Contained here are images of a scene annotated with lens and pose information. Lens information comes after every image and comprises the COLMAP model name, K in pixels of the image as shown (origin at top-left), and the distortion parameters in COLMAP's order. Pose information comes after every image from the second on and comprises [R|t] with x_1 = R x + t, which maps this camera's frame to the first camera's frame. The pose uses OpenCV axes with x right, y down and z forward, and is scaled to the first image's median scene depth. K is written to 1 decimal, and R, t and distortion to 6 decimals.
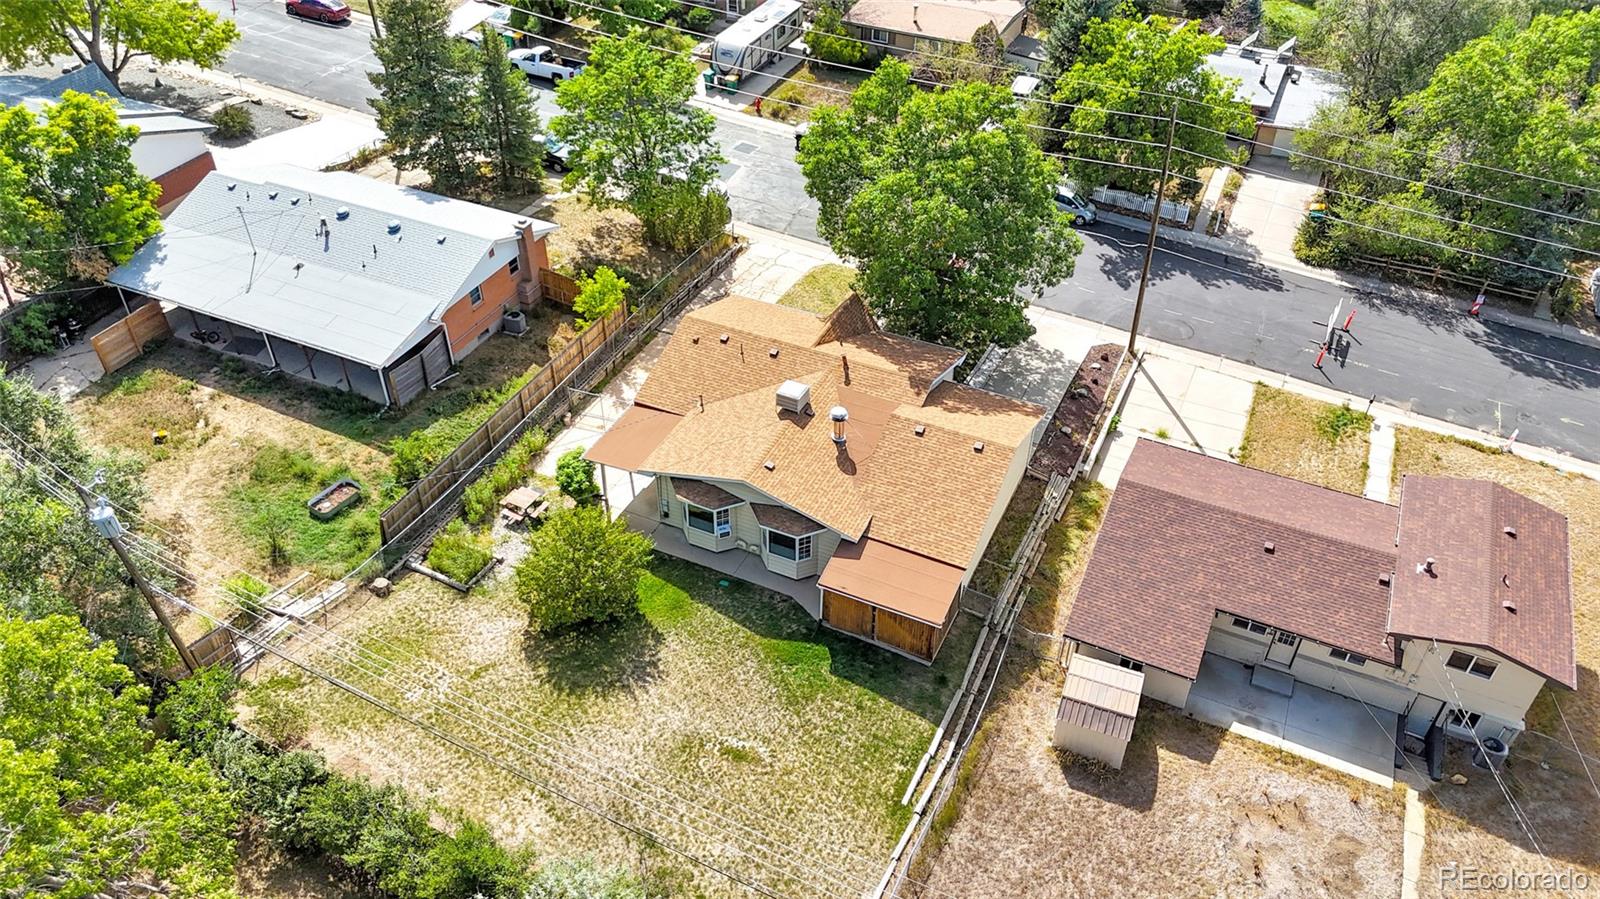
lens RADIAL K [[1182.4, 0, 800.0], [0, 1182.4, 449.5], [0, 0, 1]] dist [0.038285, -0.003310]
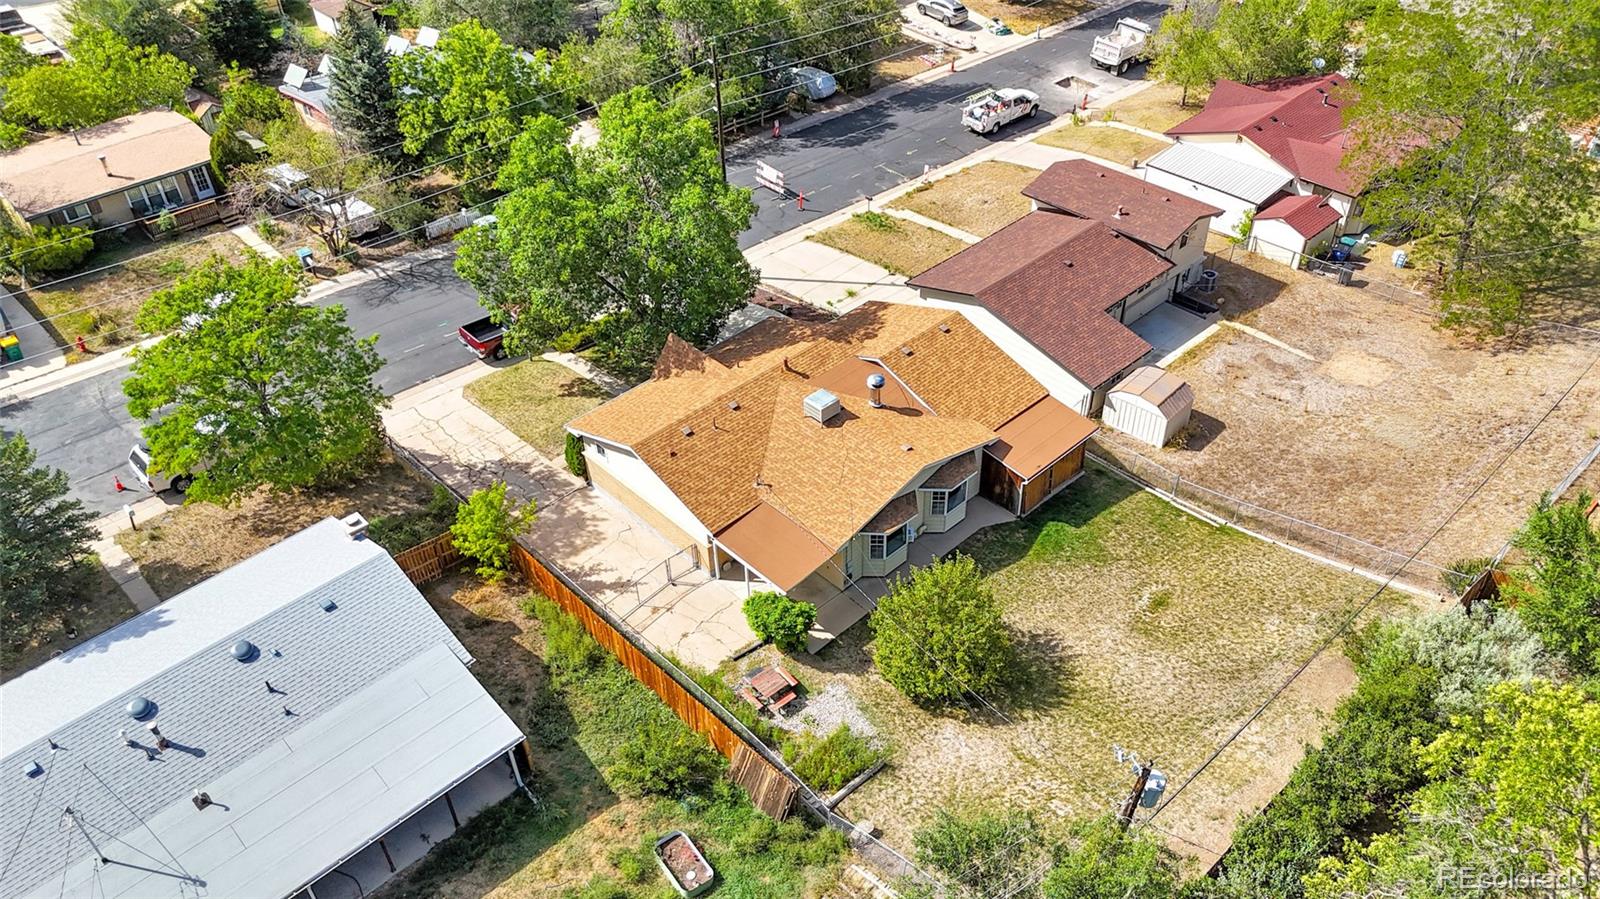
lens RADIAL K [[1182.4, 0, 800.0], [0, 1182.4, 449.5], [0, 0, 1]] dist [0.038285, -0.003310]
pose [[0.365930, -0.599564, 0.711771, -0.630306], [0.610516, 0.731899, 0.302645, -0.280831], [-0.702400, 0.323800, 0.633867, 0.338057]]
